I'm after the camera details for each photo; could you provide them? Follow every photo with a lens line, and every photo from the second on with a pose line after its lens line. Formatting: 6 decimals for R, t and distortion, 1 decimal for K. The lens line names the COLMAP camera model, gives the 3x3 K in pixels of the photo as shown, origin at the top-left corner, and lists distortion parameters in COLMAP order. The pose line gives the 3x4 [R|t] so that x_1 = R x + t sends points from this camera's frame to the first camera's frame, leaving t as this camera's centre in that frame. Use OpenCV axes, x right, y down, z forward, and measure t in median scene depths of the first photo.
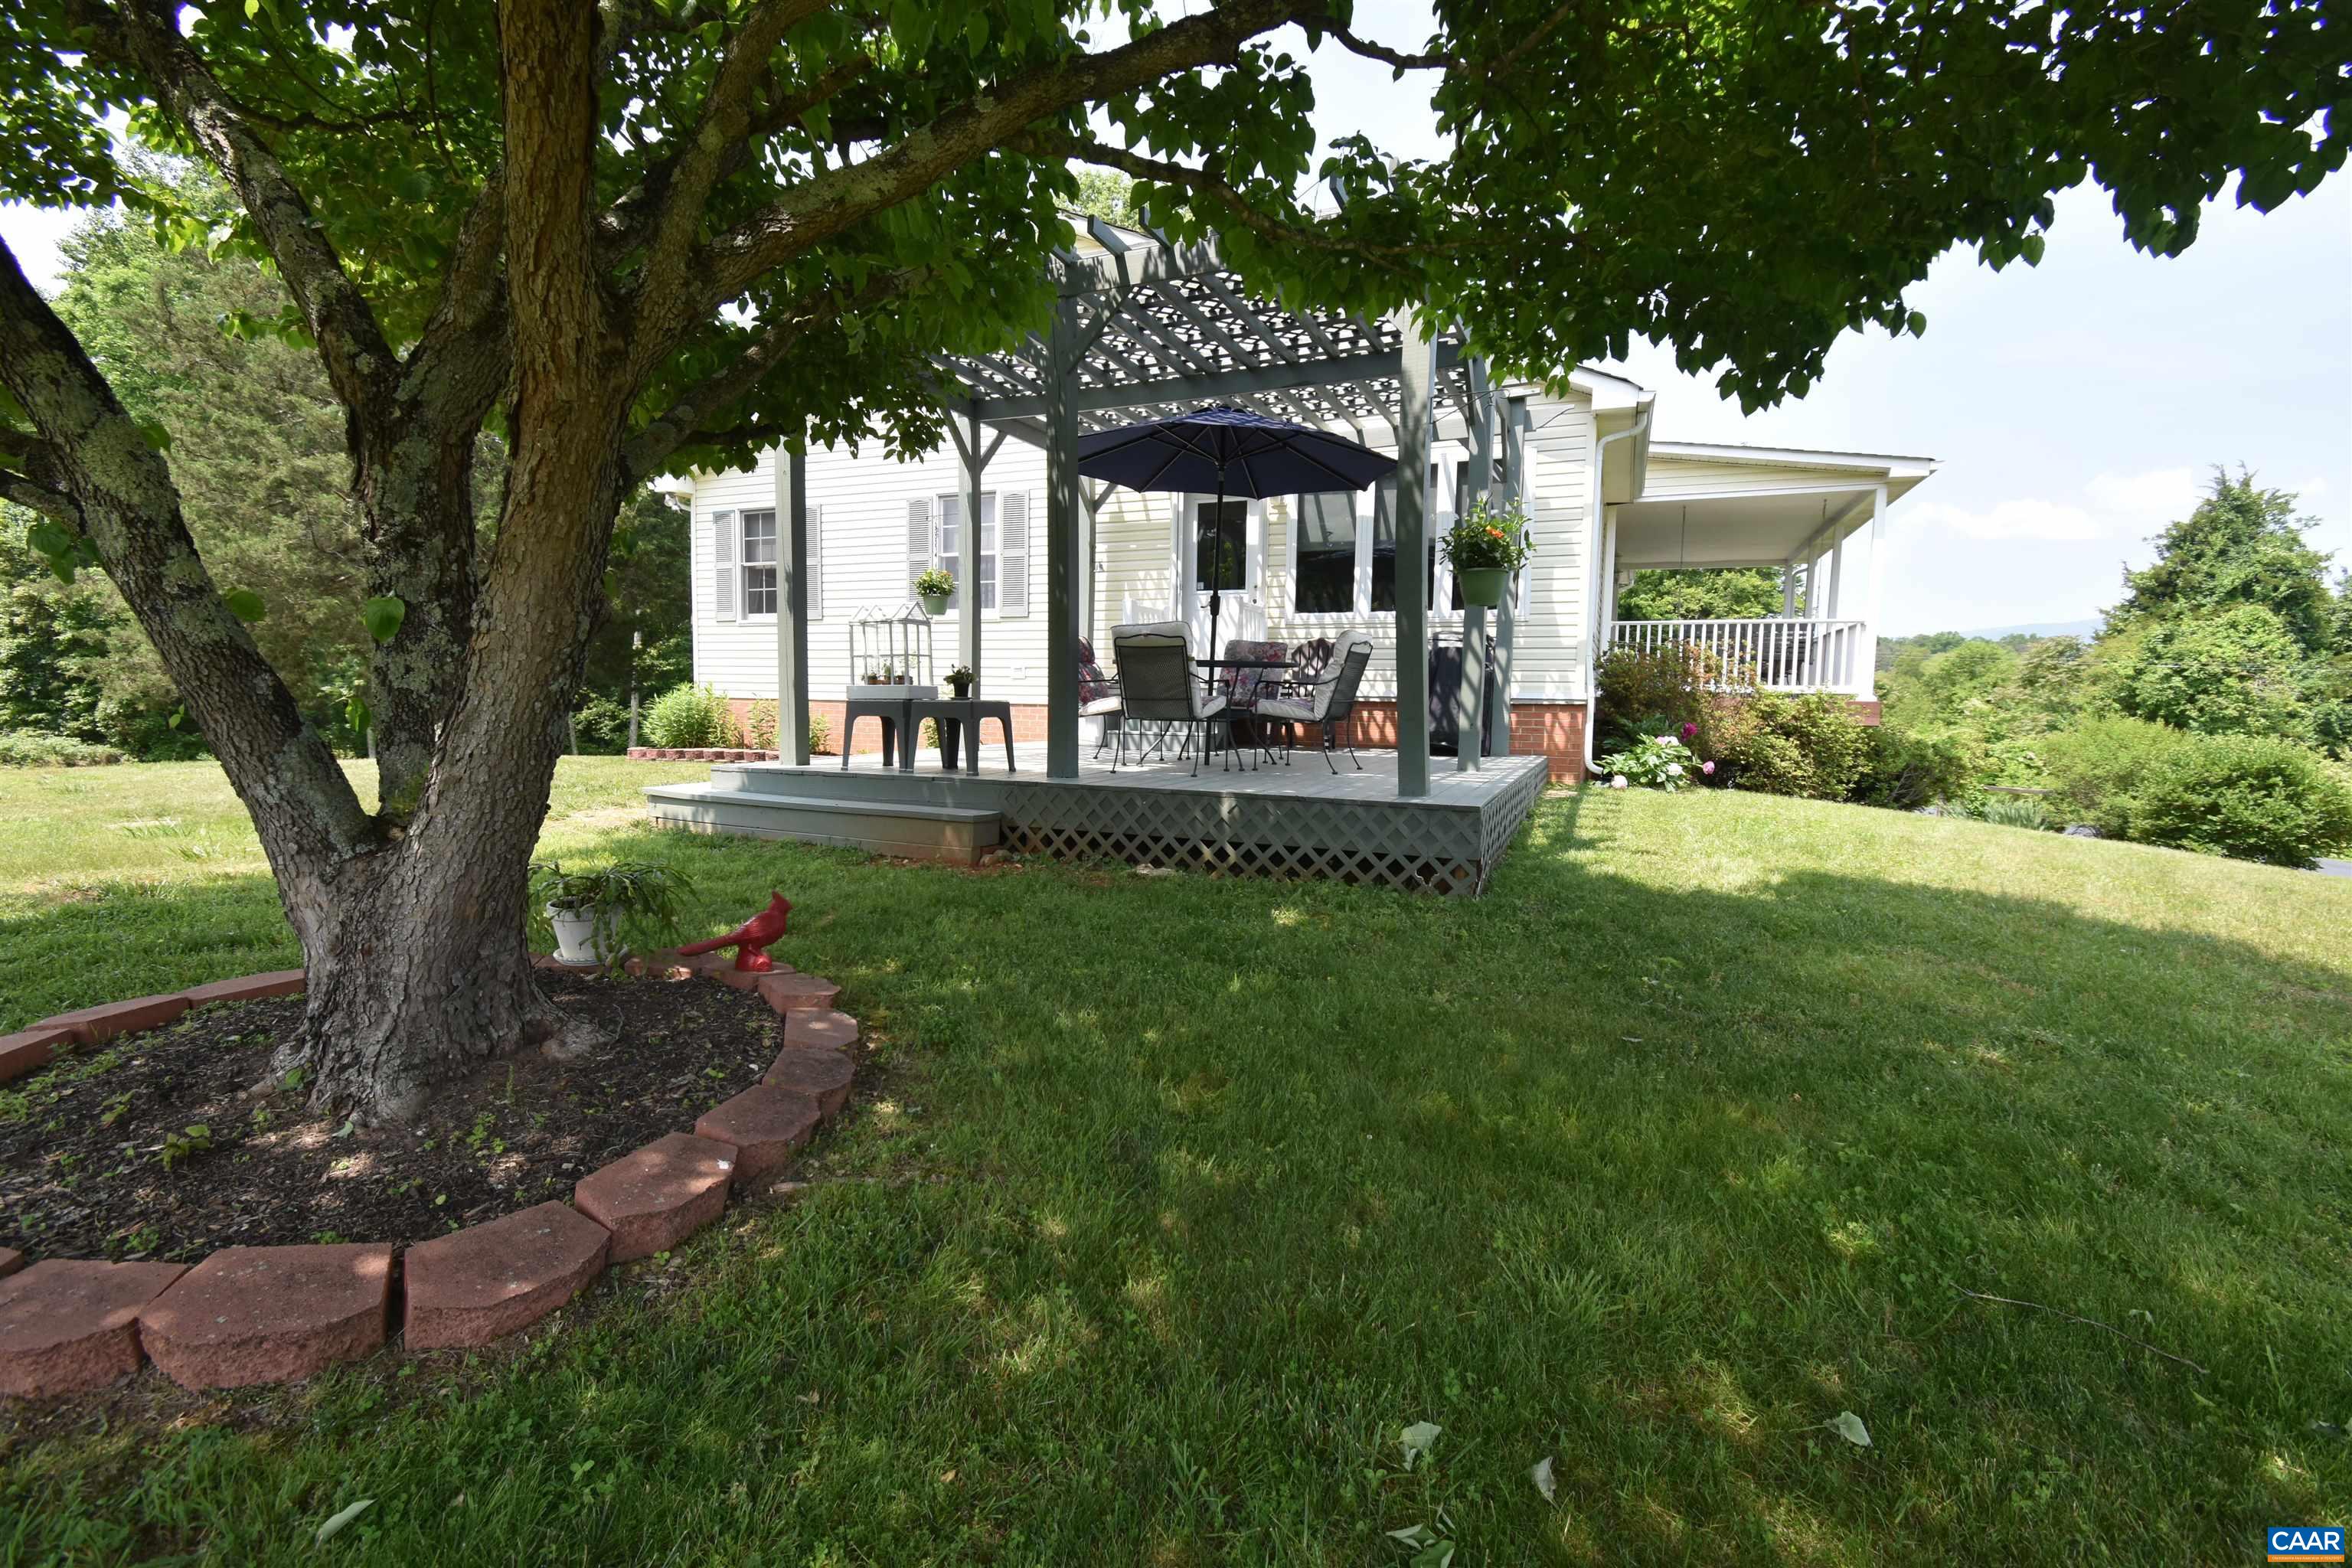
lens RADIAL K [[1022.5, 0, 1177.8], [0, 1022.5, 782.2], [0, 0, 1]] dist [0.002153, -0.001294]
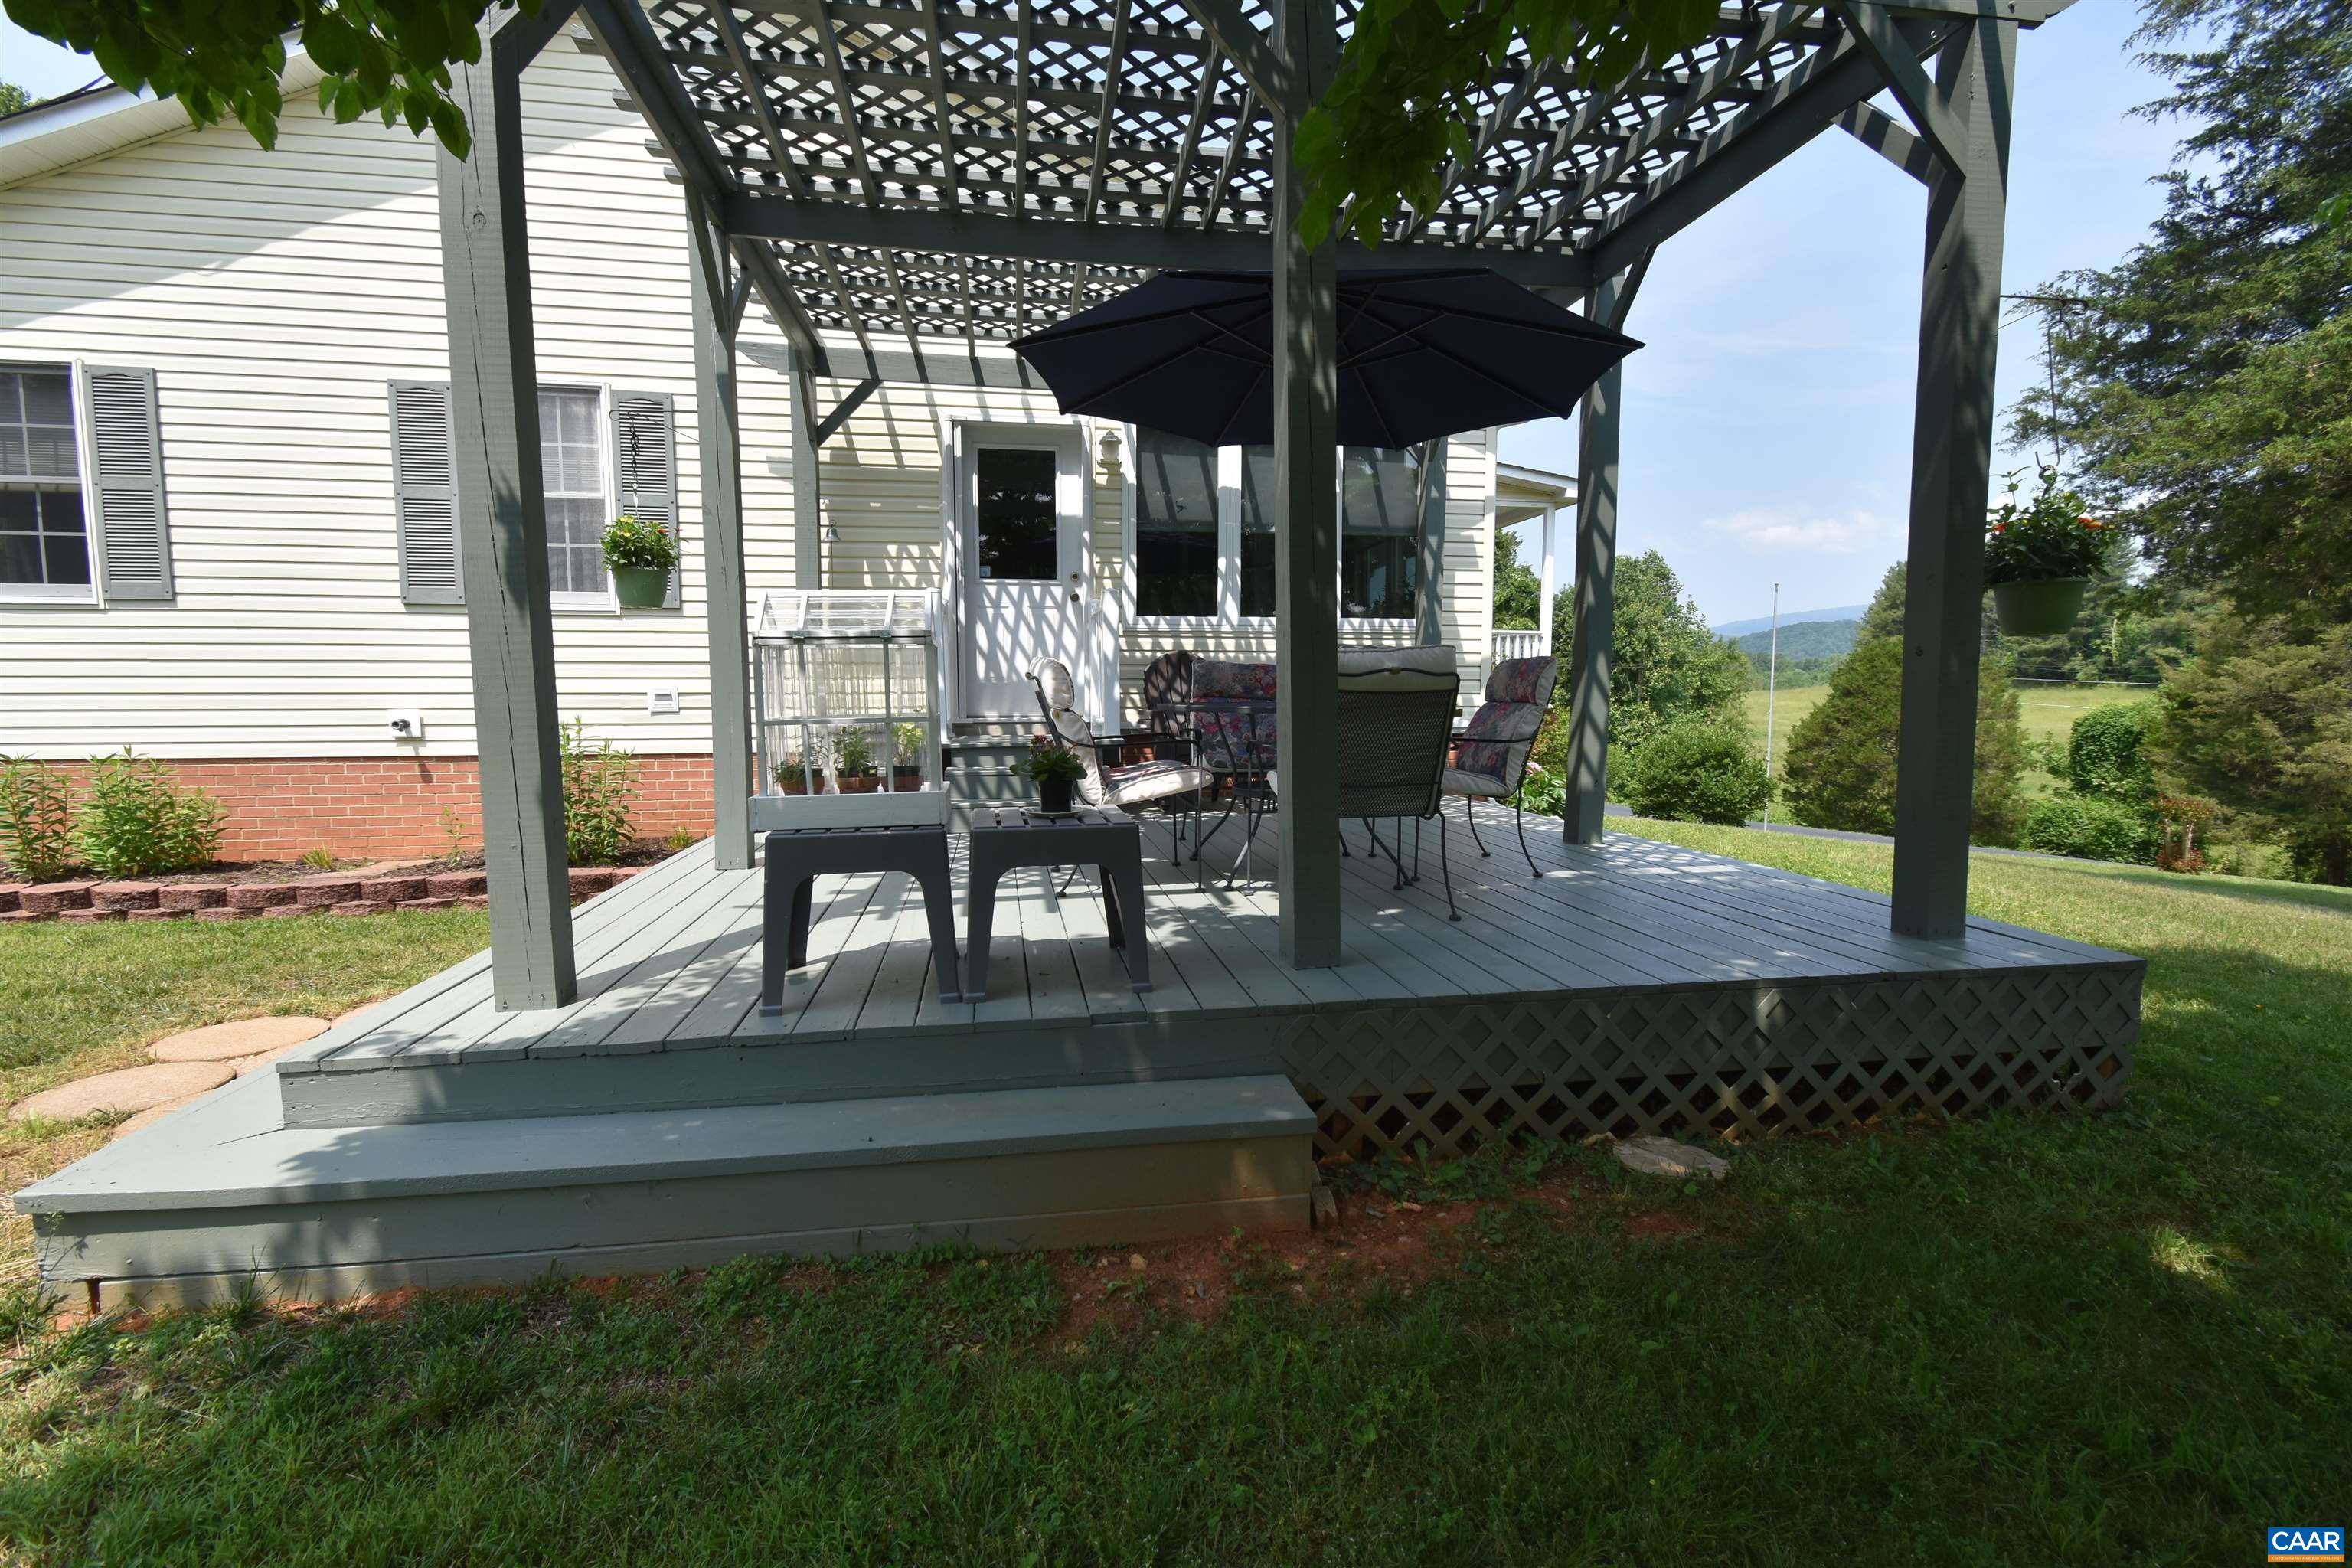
lens RADIAL K [[1022.5, 0, 1173.0], [0, 1022.5, 778.6], [0, 0, 1]] dist [0.002153, -0.001294]
pose [[0.838508, -0.063230, 0.541209, -0.265091], [0.059808, 0.997923, 0.023927, -0.067504], [-0.541598, 0.012305, 0.840548, 0.387594]]
